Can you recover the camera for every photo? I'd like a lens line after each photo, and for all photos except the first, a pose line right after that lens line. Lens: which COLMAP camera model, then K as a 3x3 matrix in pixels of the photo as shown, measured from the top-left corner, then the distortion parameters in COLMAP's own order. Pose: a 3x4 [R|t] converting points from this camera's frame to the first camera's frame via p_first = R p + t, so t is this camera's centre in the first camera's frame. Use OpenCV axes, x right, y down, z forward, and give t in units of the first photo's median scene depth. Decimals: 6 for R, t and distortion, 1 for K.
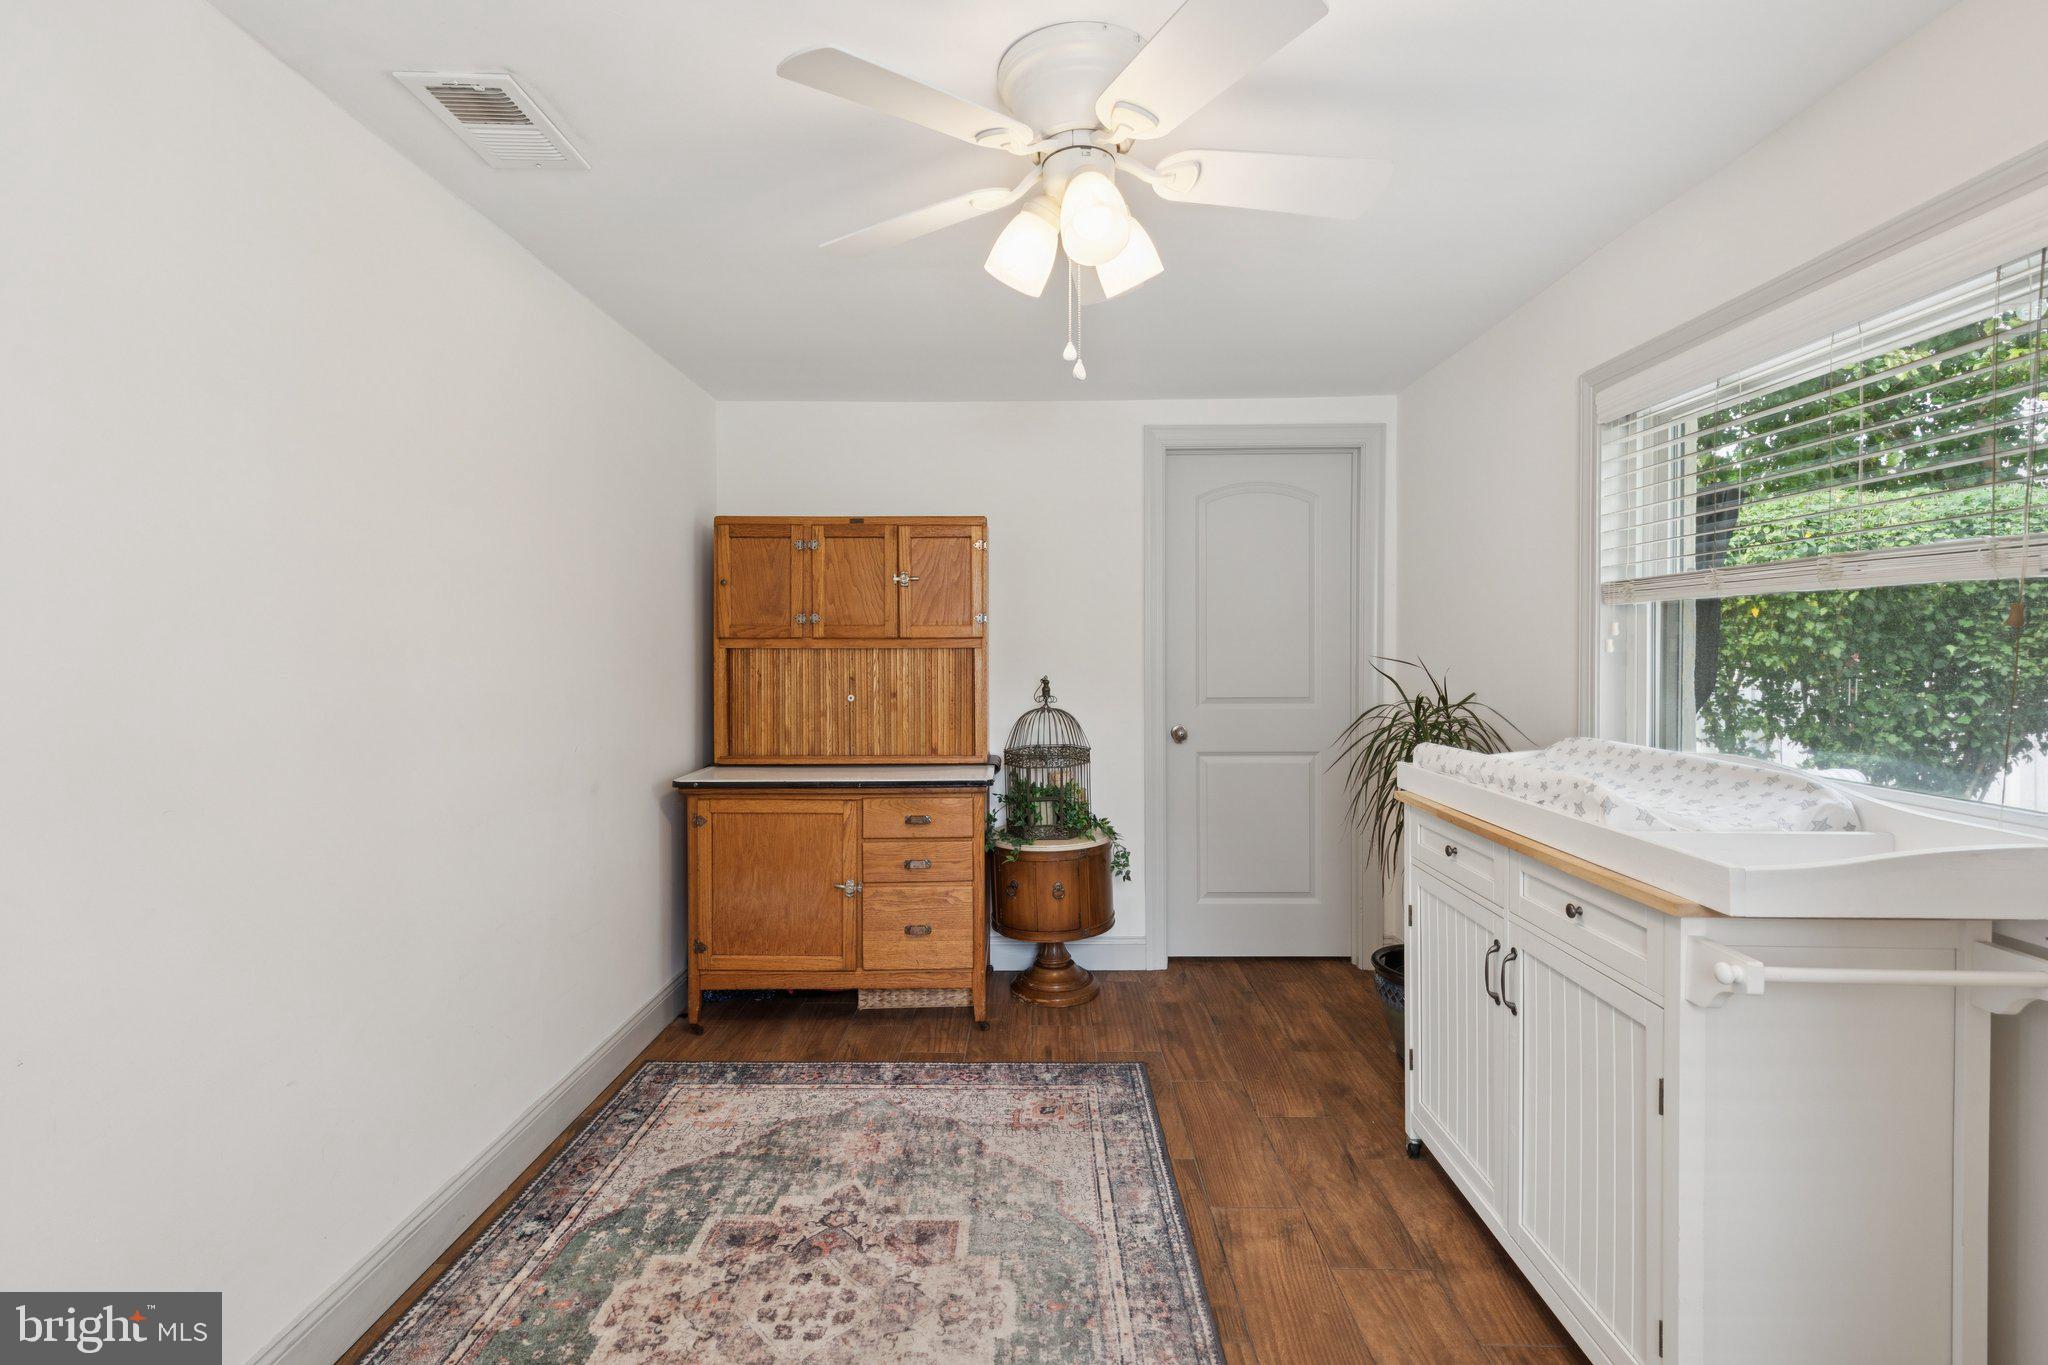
lens RADIAL K [[925.0, 0, 1014.6], [0, 925.0, 664.0], [0, 0, 1]] dist [0.008168, -0.001781]
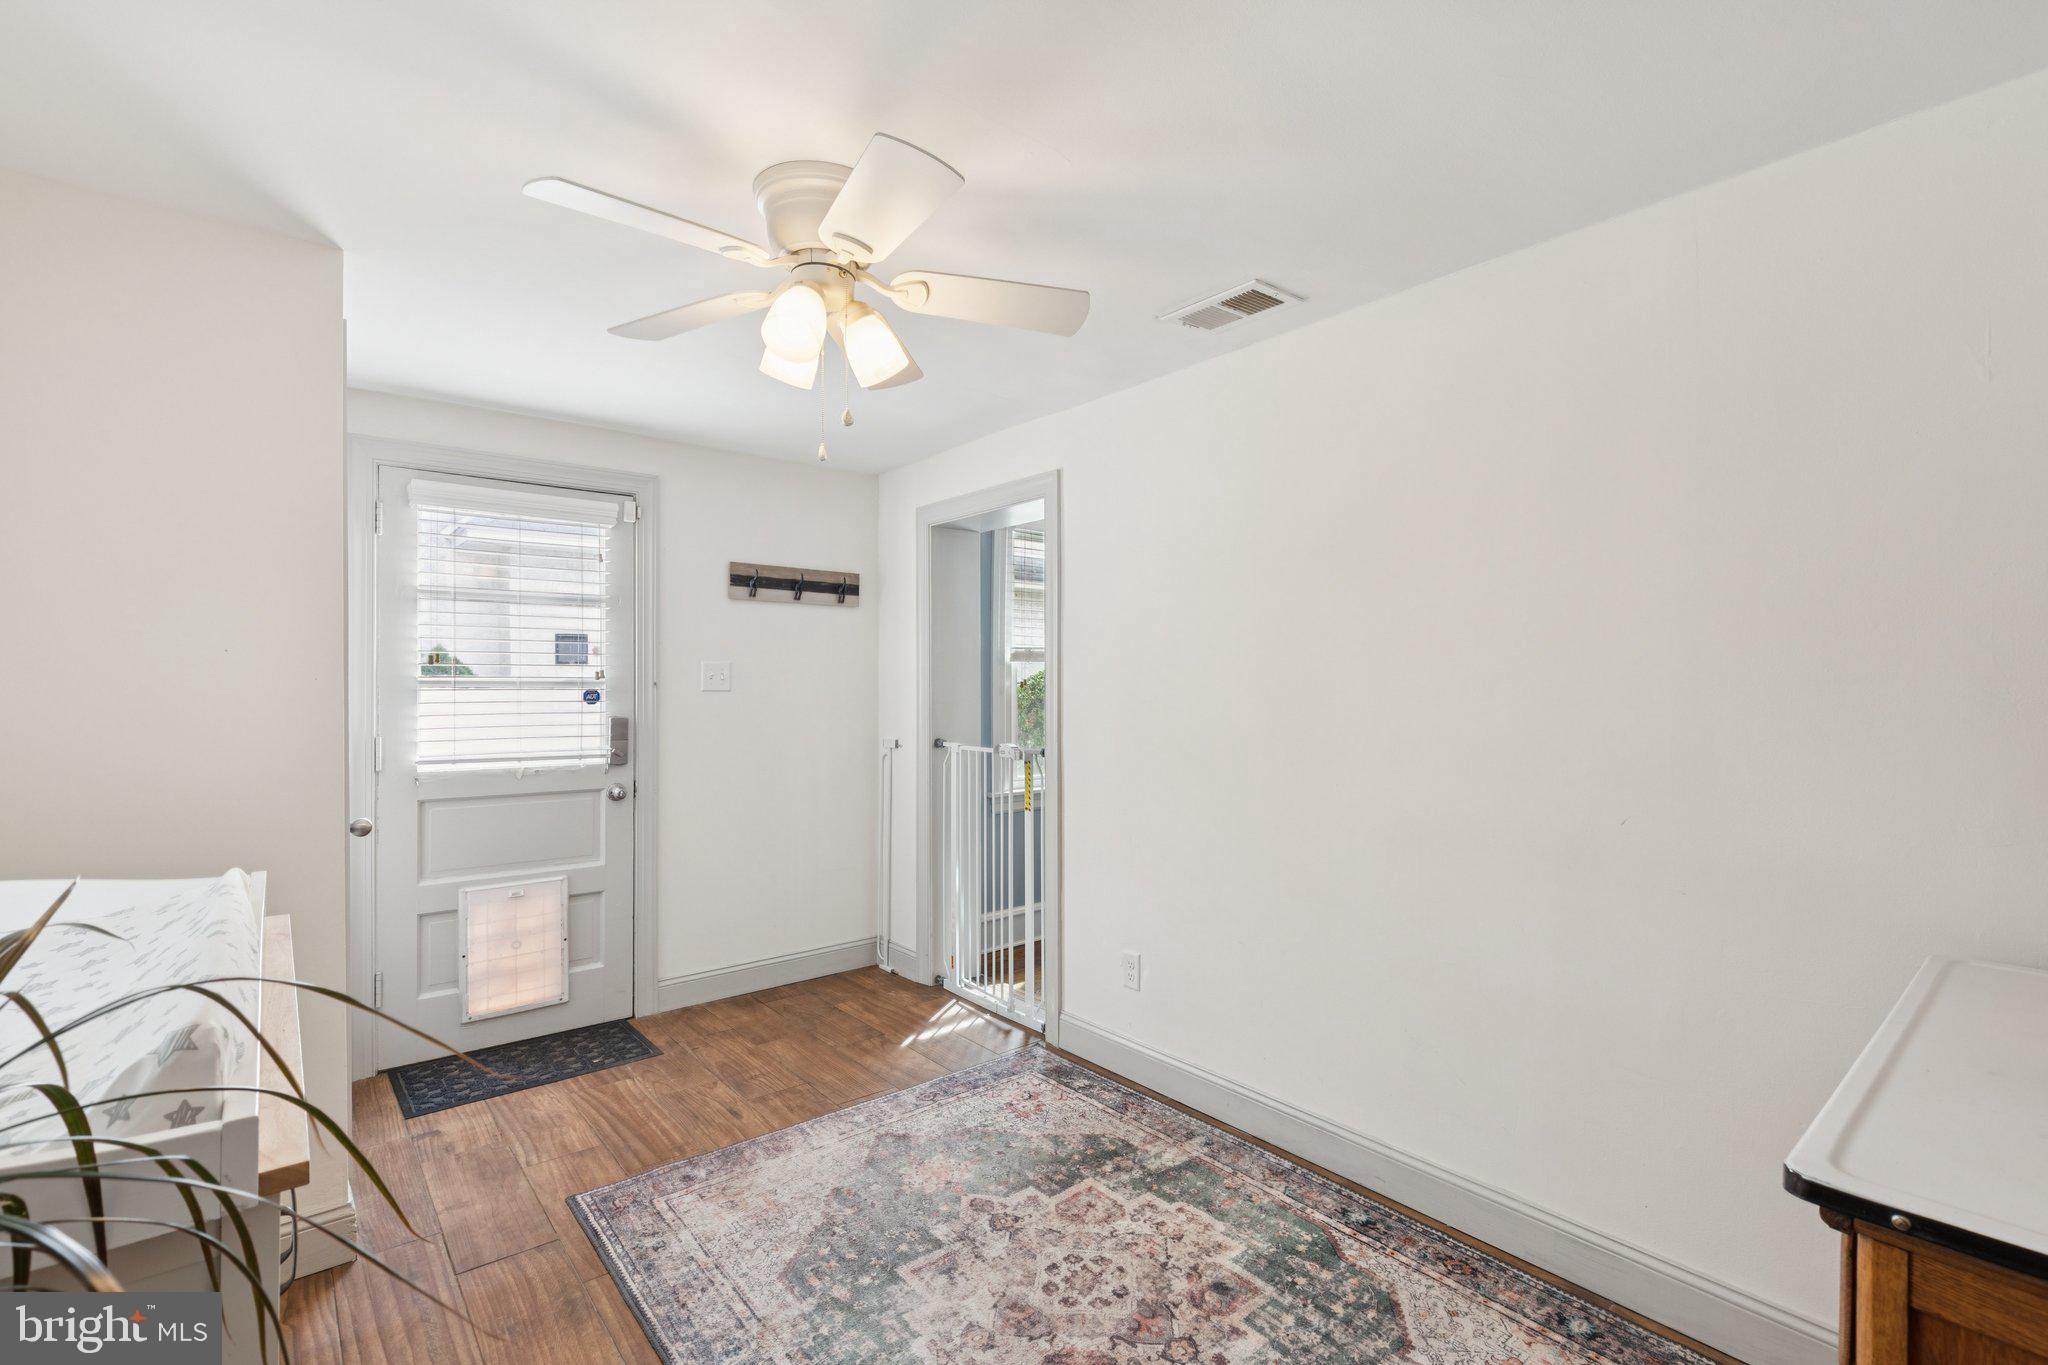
lens RADIAL K [[925.0, 0, 1027.2], [0, 925.0, 684.3], [0, 0, 1]] dist [0.008168, -0.001781]
pose [[-0.756894, 0.005154, -0.653518, 0.443246], [-0.005347, 0.999887, 0.014078, -0.030936], [0.653516, 0.014149, -0.756780, 1.429852]]
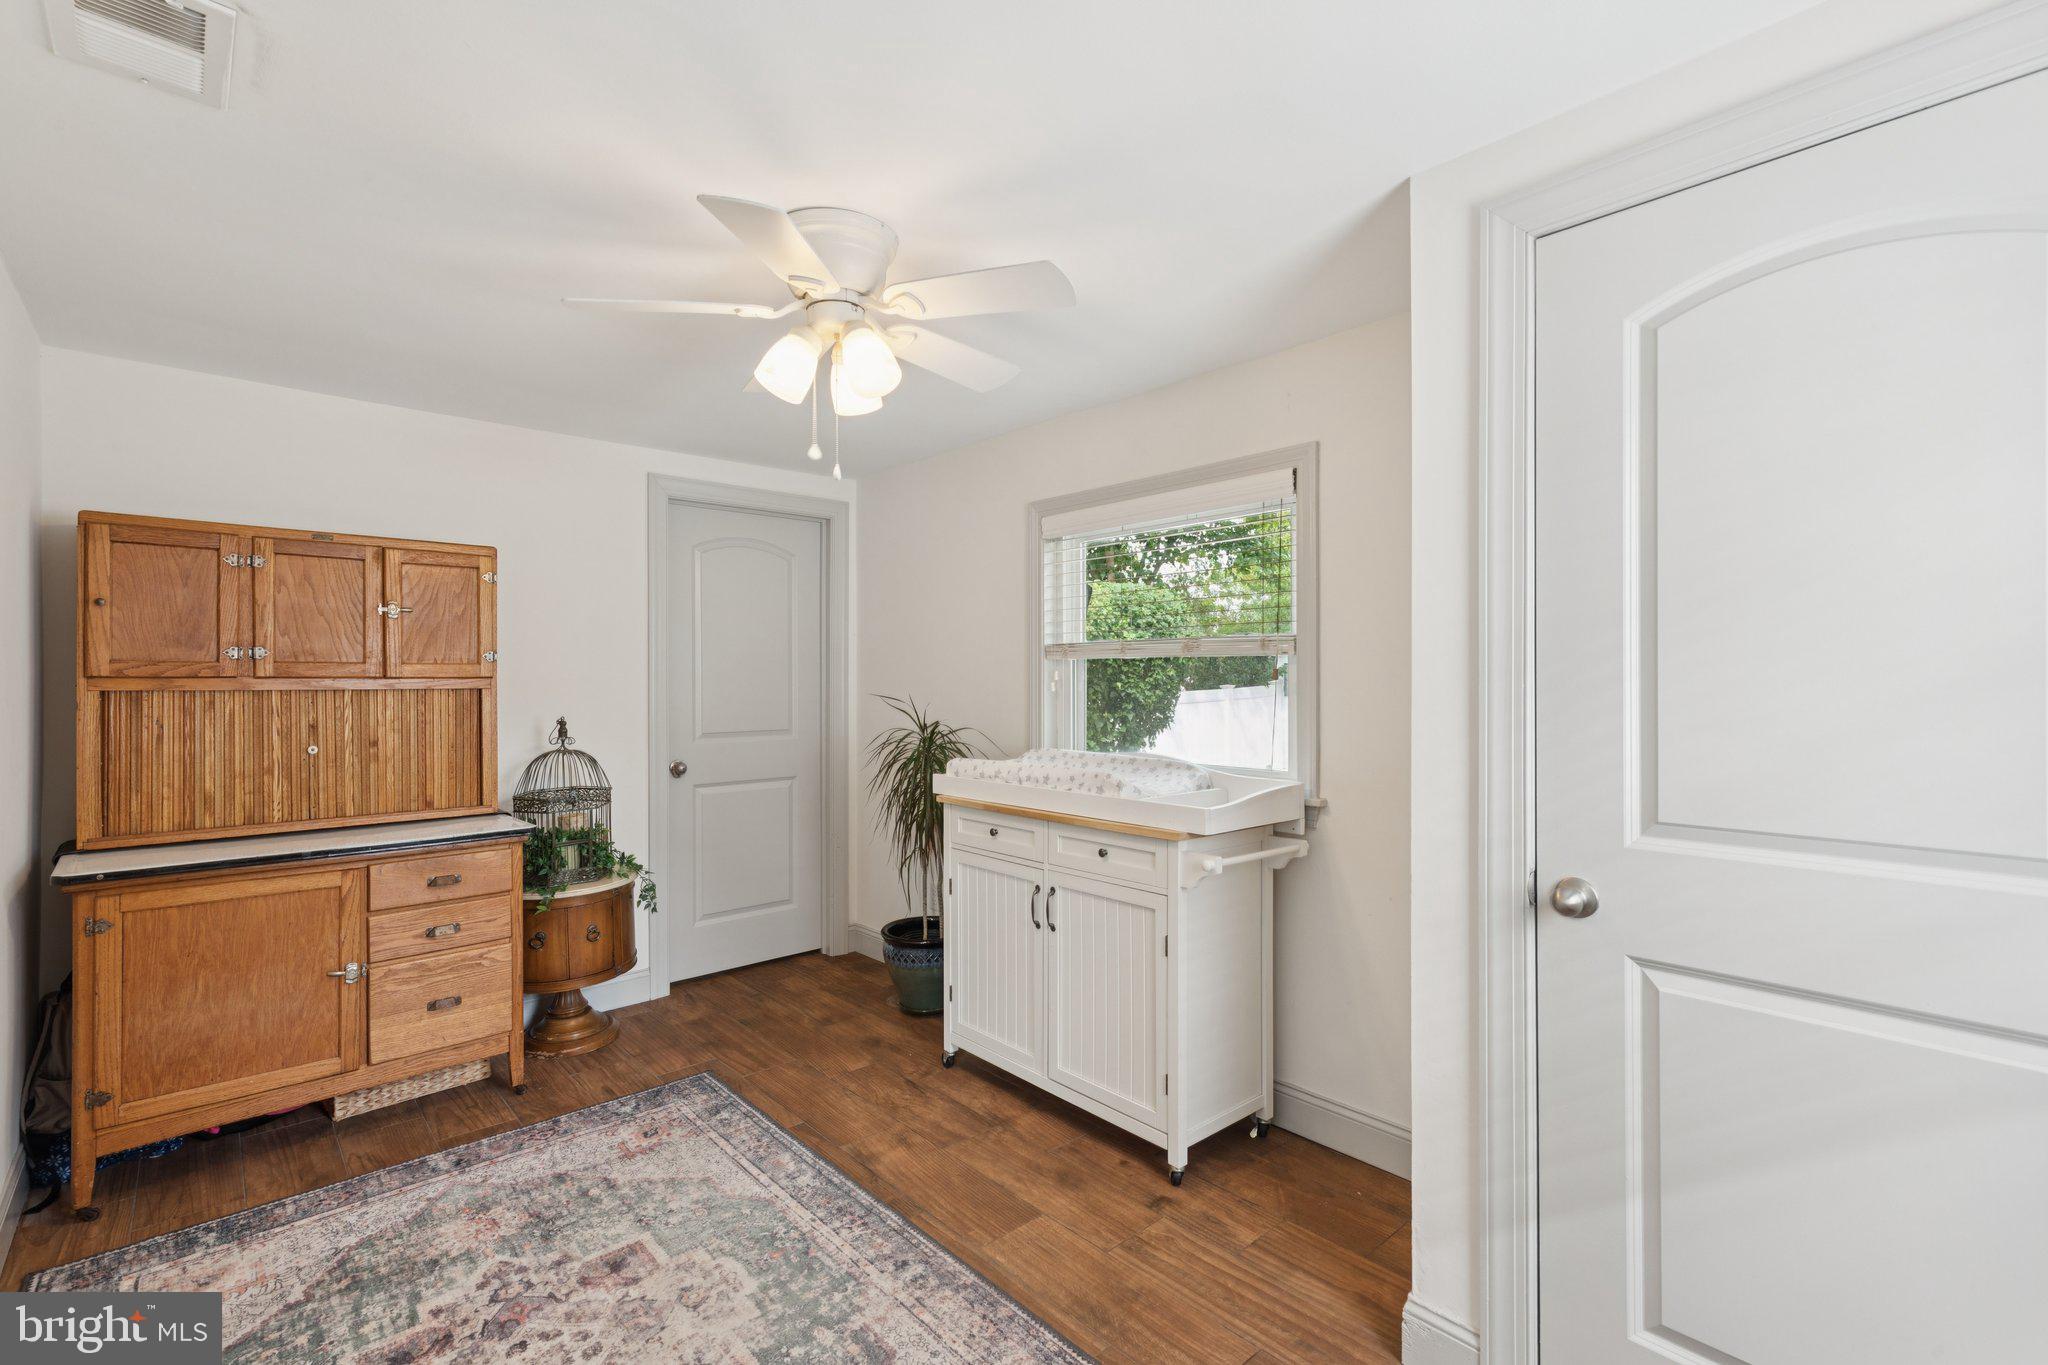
lens RADIAL K [[925.0, 0, 1016.2], [0, 925.0, 686.0], [0, 0, 1]] dist [0.008168, -0.001781]
pose [[0.730810, -0.003548, 0.682572, -0.423527], [0.011506, 0.999908, -0.007122, -0.010966], [-0.682484, 0.013058, 0.730784, -0.057104]]
